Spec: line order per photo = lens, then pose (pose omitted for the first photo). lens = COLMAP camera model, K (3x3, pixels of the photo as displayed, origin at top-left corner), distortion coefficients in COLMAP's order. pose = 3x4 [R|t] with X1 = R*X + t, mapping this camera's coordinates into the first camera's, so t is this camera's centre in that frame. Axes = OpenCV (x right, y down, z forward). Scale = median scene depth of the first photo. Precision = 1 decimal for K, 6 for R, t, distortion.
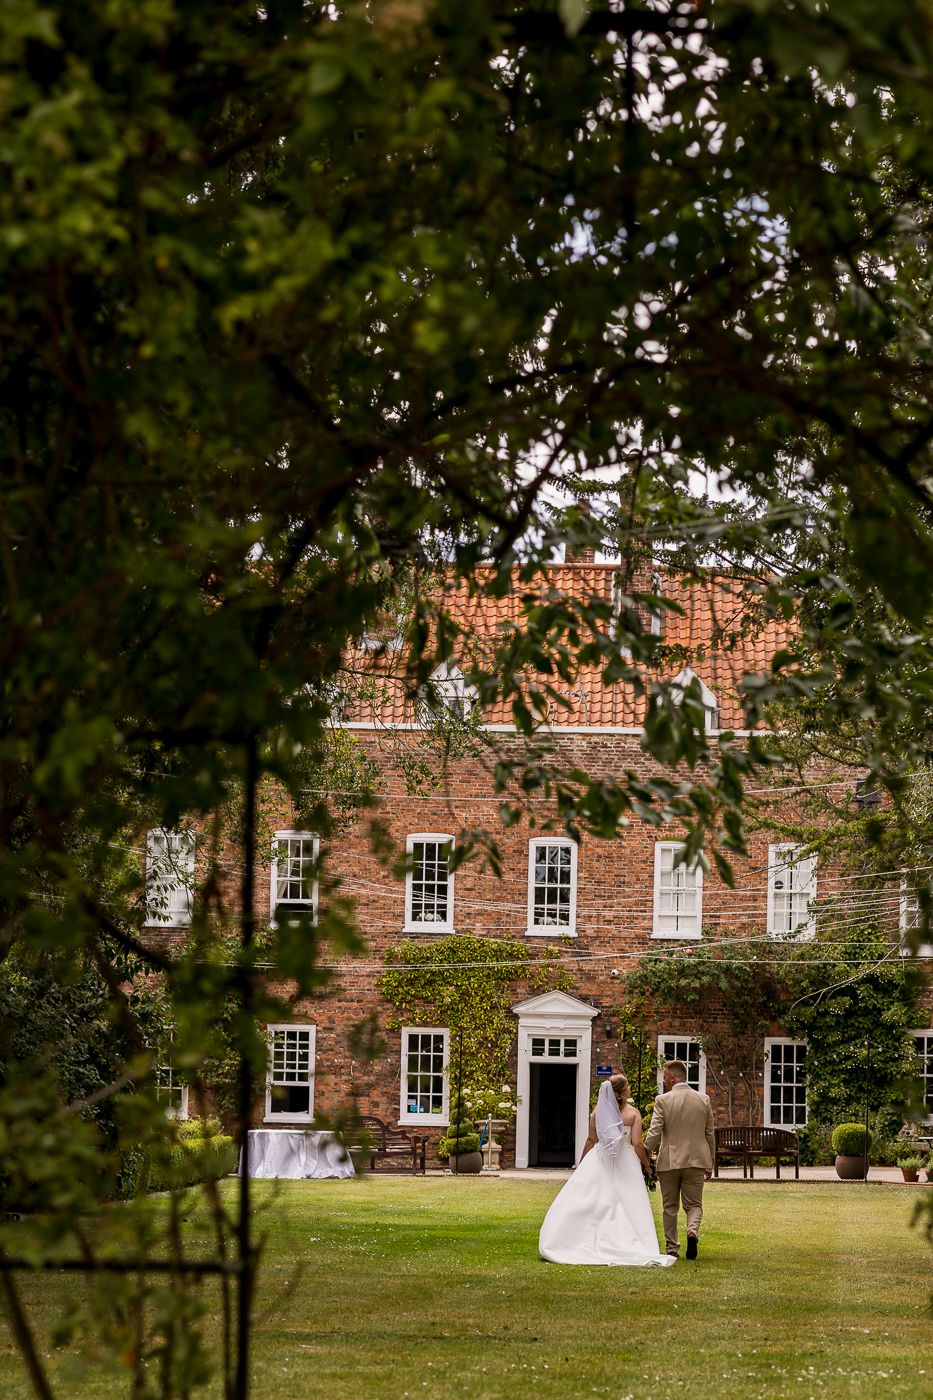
lens RADIAL K [[3881.9, 0, 461.8], [0, 3881.9, 701.2], [0, 0, 1]] dist [-0.003927, 0.912371]
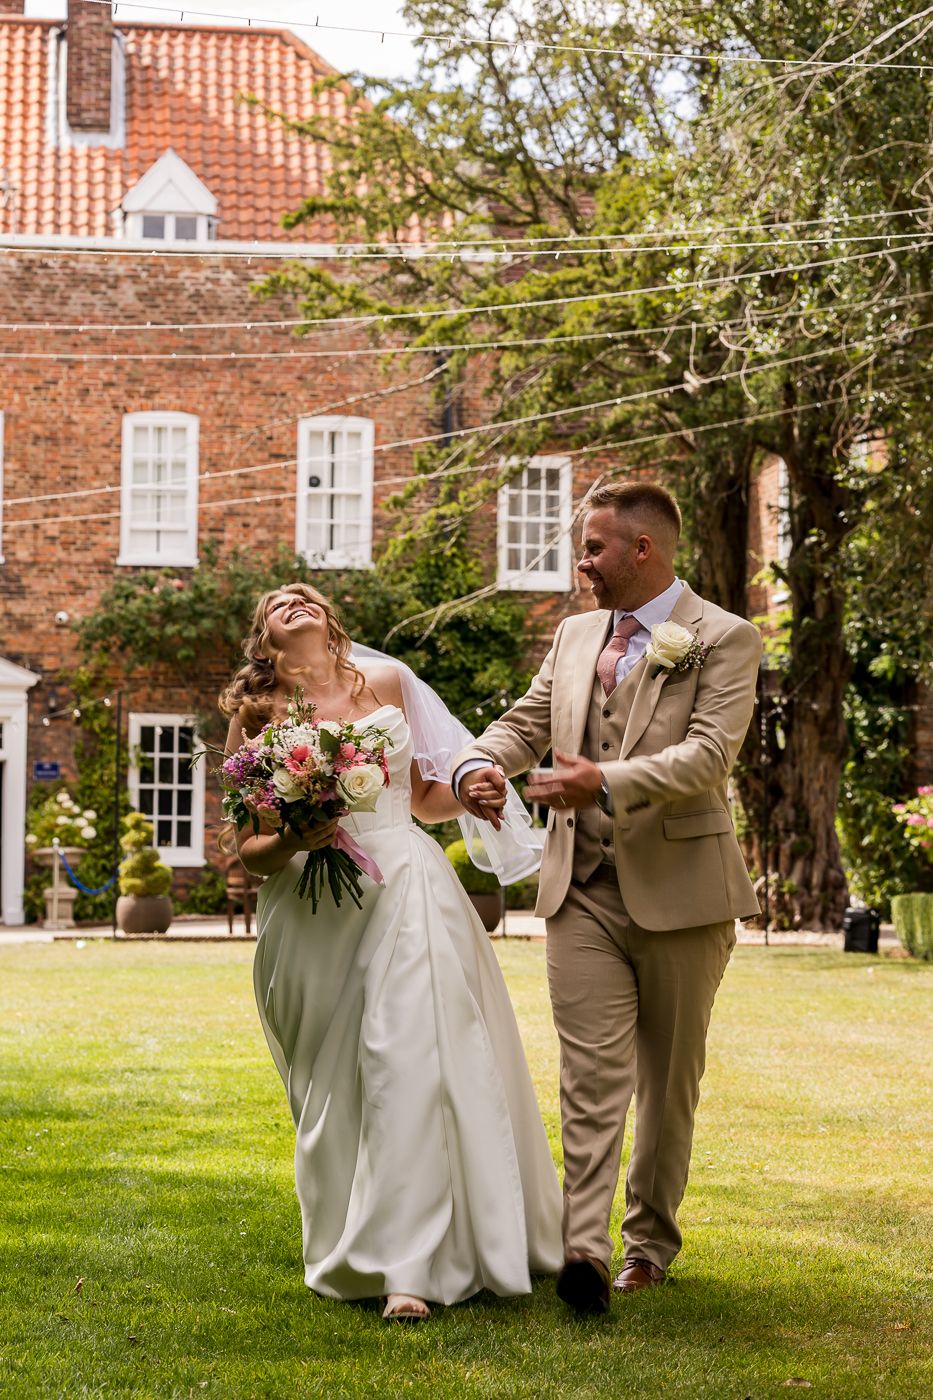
lens RADIAL K [[3461.6, 0, 426.7], [0, 3461.6, 705.7], [0, 0, 1]] dist [-0.004465, 1.435090]
pose [[0.987207, -0.009911, 0.159137, 0.007705], [0.000272, 0.998169, 0.060481, 0.049975], [-0.159445, -0.059664, 0.985402, 0.426483]]
